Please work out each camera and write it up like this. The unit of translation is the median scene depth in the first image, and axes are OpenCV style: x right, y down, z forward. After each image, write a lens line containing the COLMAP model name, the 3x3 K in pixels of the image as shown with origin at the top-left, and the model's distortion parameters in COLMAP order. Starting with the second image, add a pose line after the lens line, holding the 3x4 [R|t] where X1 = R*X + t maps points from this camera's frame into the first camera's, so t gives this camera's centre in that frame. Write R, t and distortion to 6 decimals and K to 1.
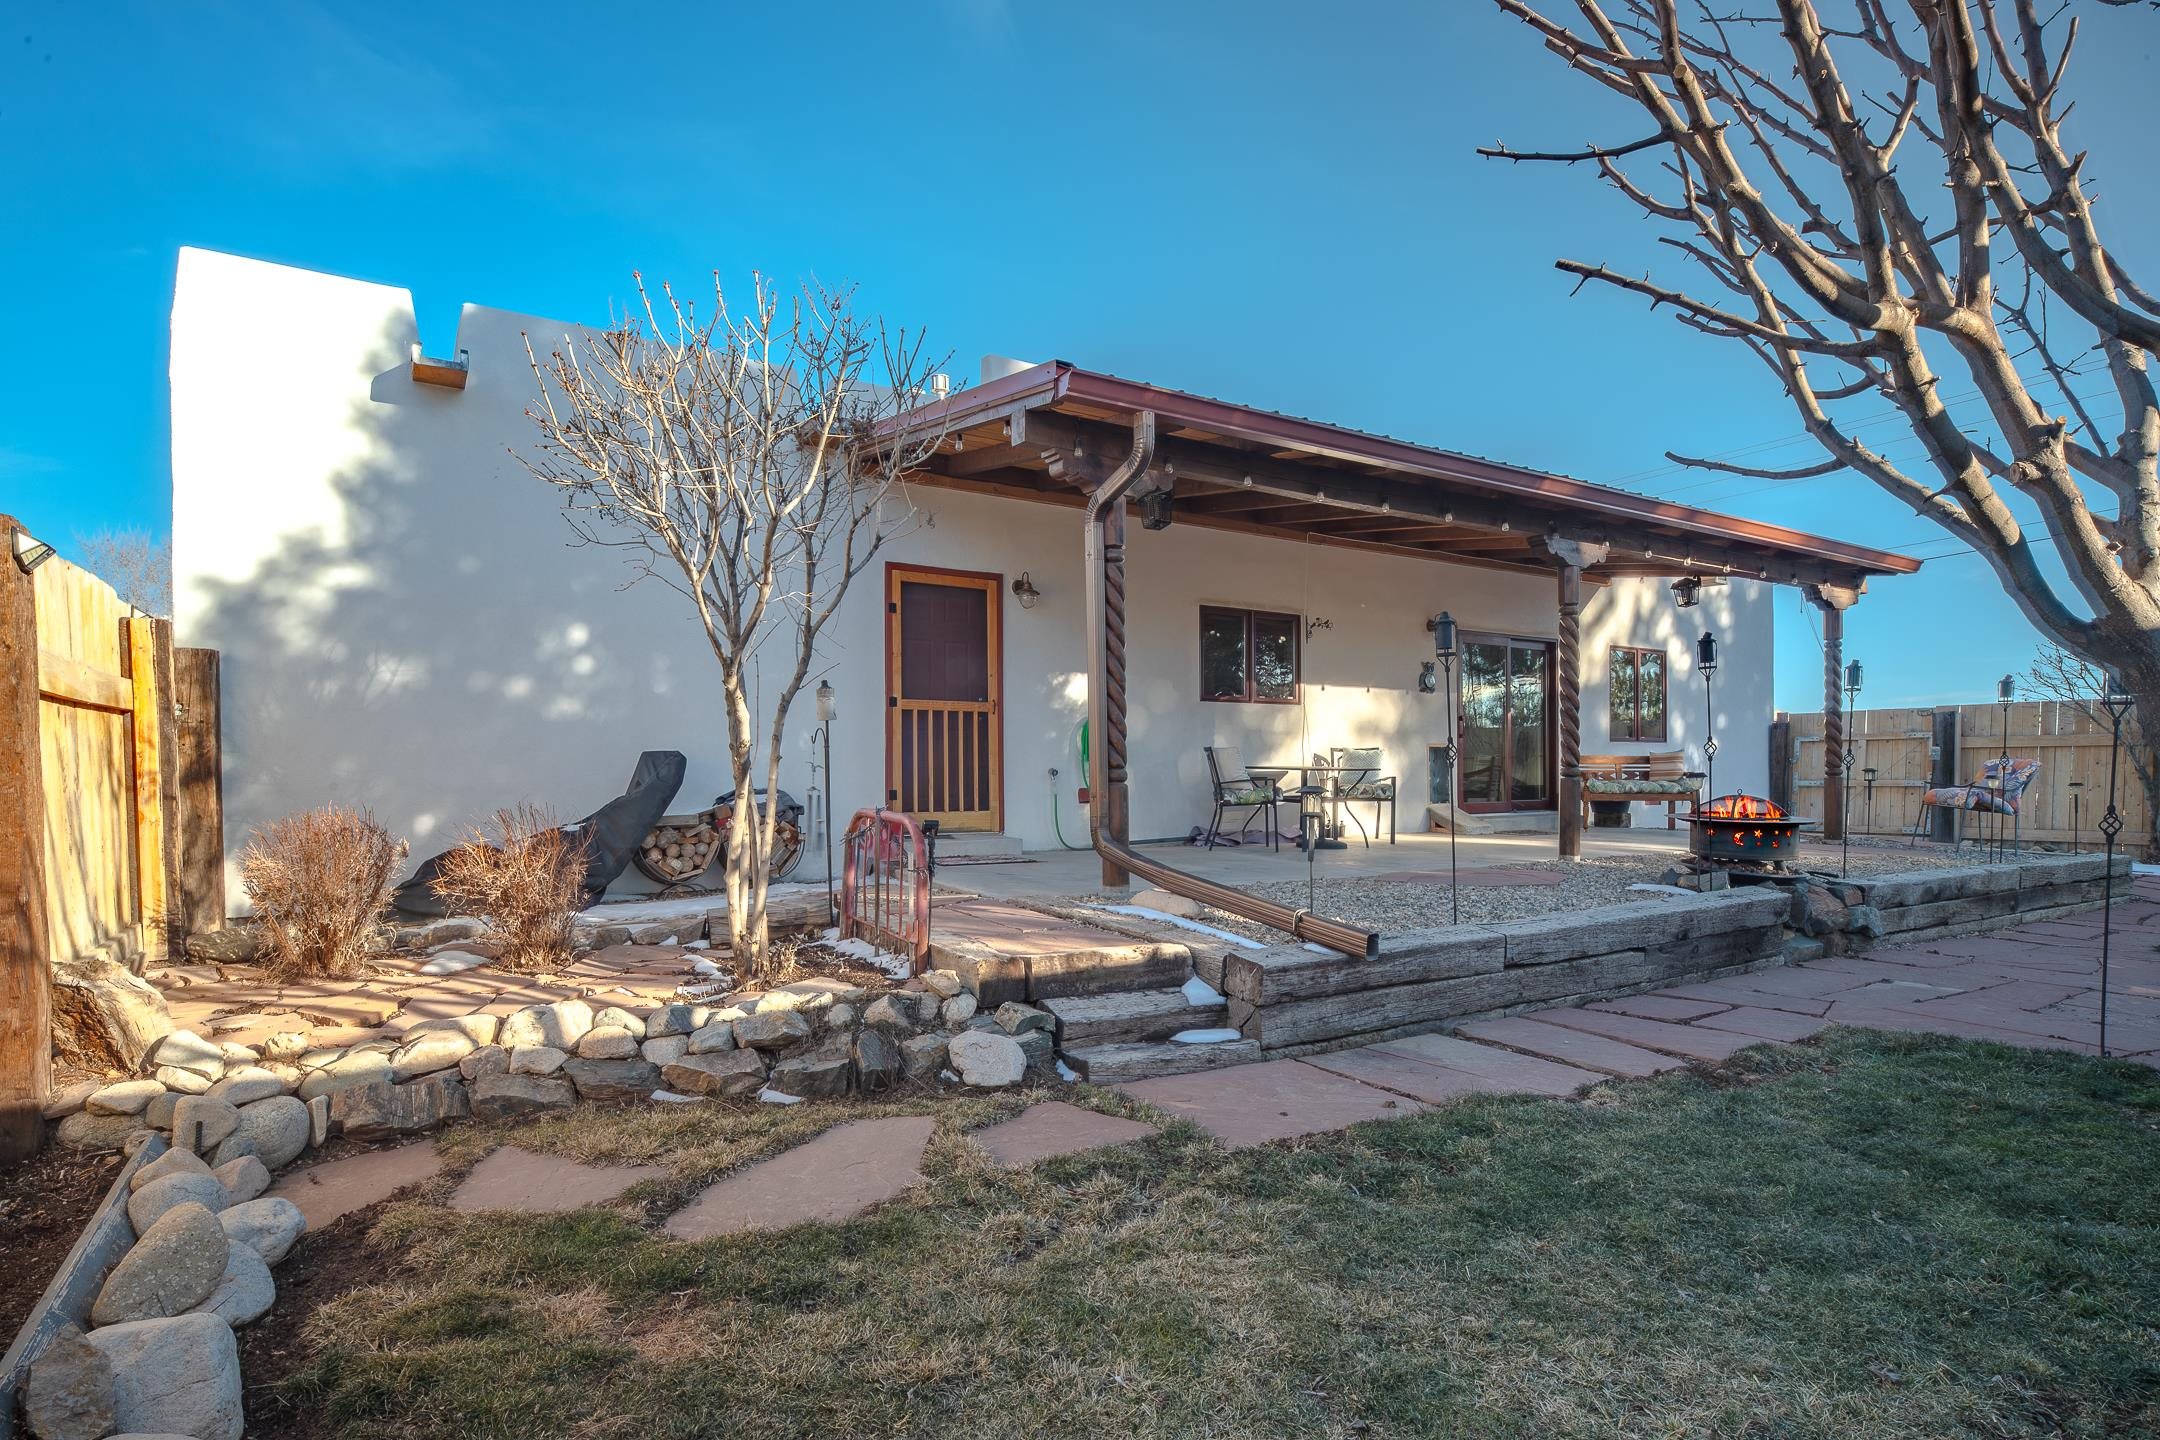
lens RADIAL K [[1062.9, 0, 1071.3], [0, 1062.9, 763.9], [0, 0, 1]] dist [0.001069, -0.000214]
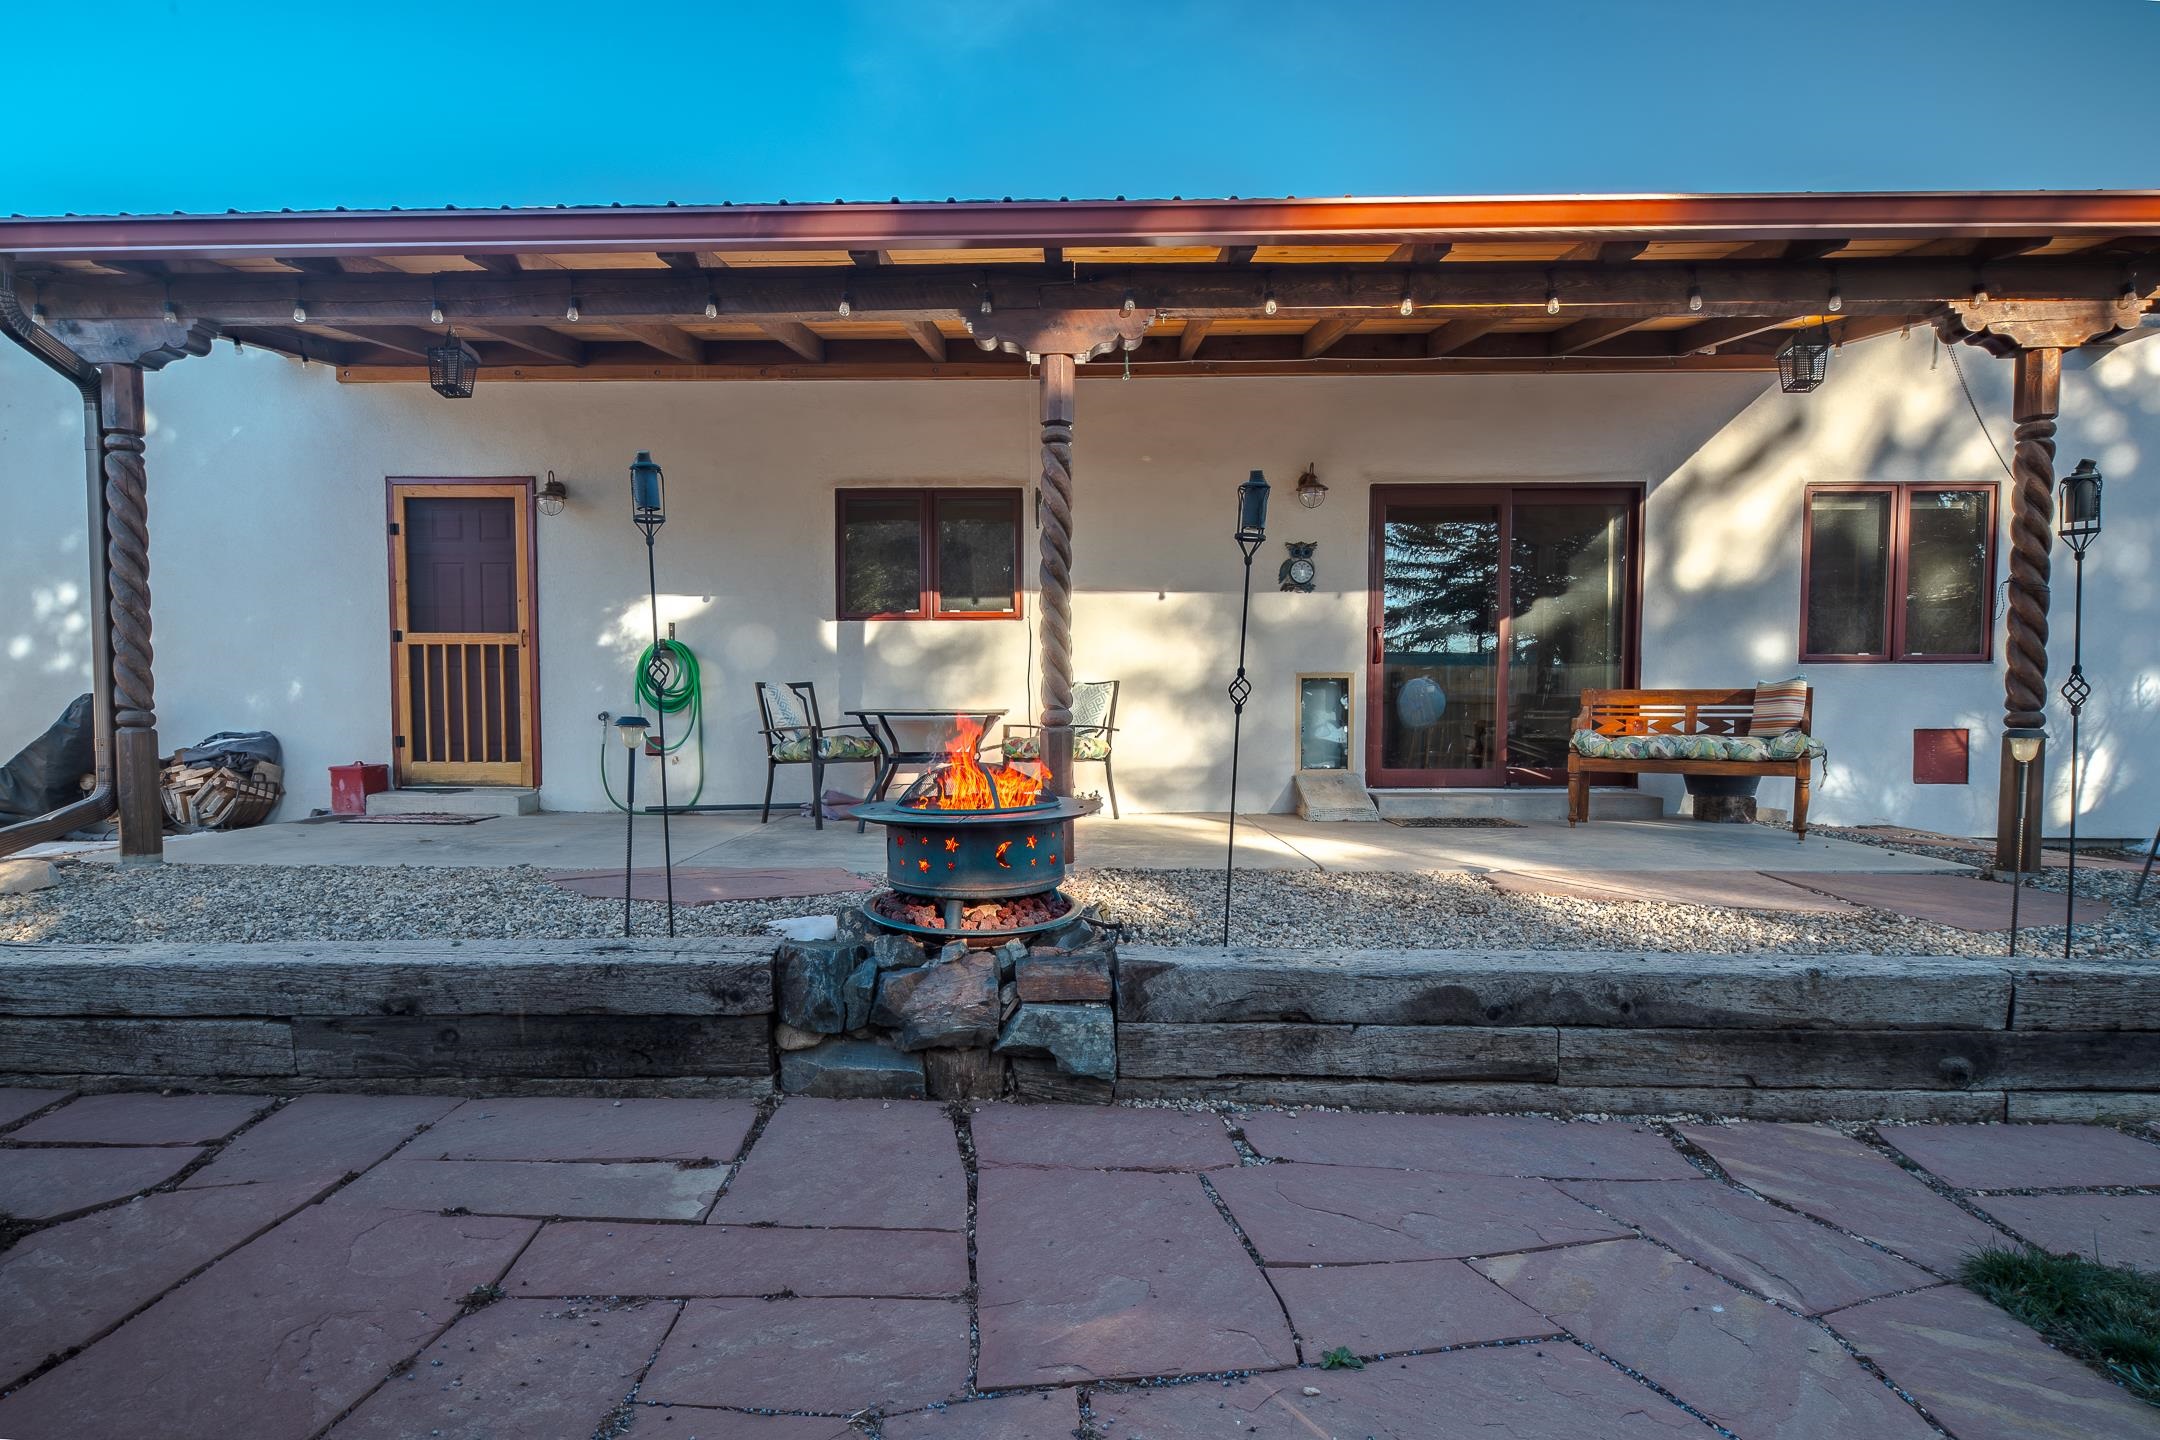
lens RADIAL K [[1190.6, 0, 1079.7], [0, 1190.6, 774.4], [0, 0, 1]] dist [0.000395, -0.001525]
pose [[0.842461, 0.029238, -0.537964, 0.841660], [-0.000561, 0.998573, 0.053393, 0.003183], [0.538758, -0.044680, 0.841275, 0.464534]]
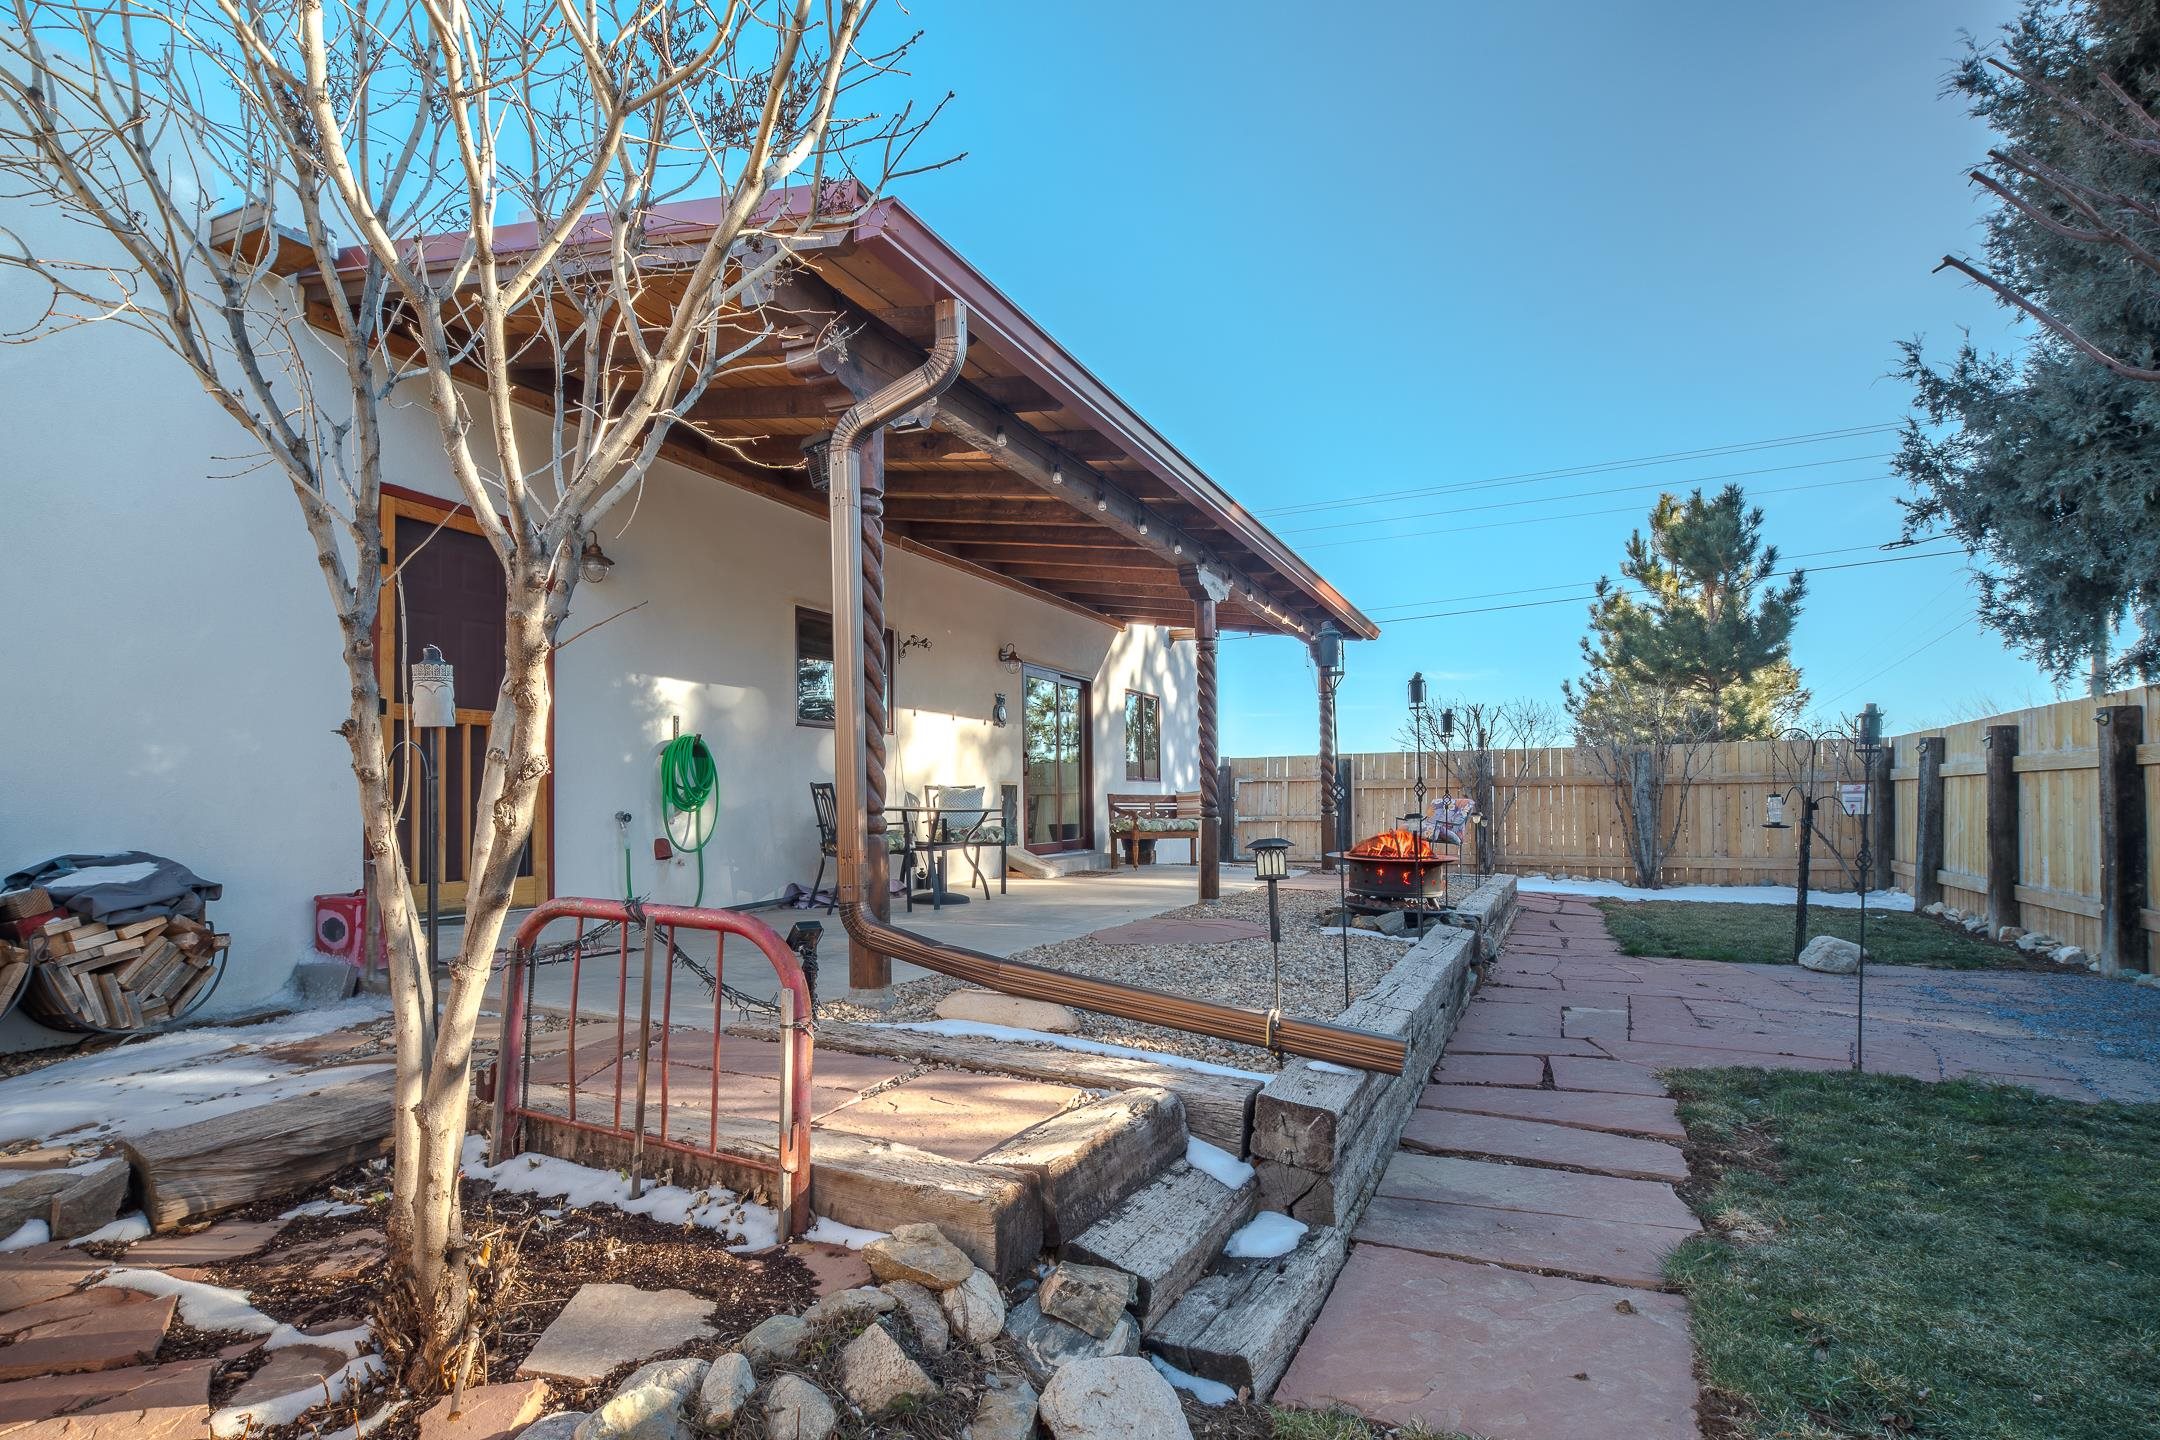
lens RADIAL K [[1062.9, 0, 1071.3], [0, 1062.9, 763.9], [0, 0, 1]] dist [0.001069, -0.000214]
pose [[0.840292, 0.017568, 0.541850, -0.164205], [0.001338, 0.999405, -0.034479, -0.003130], [-0.542133, 0.029698, 0.839768, 0.262907]]
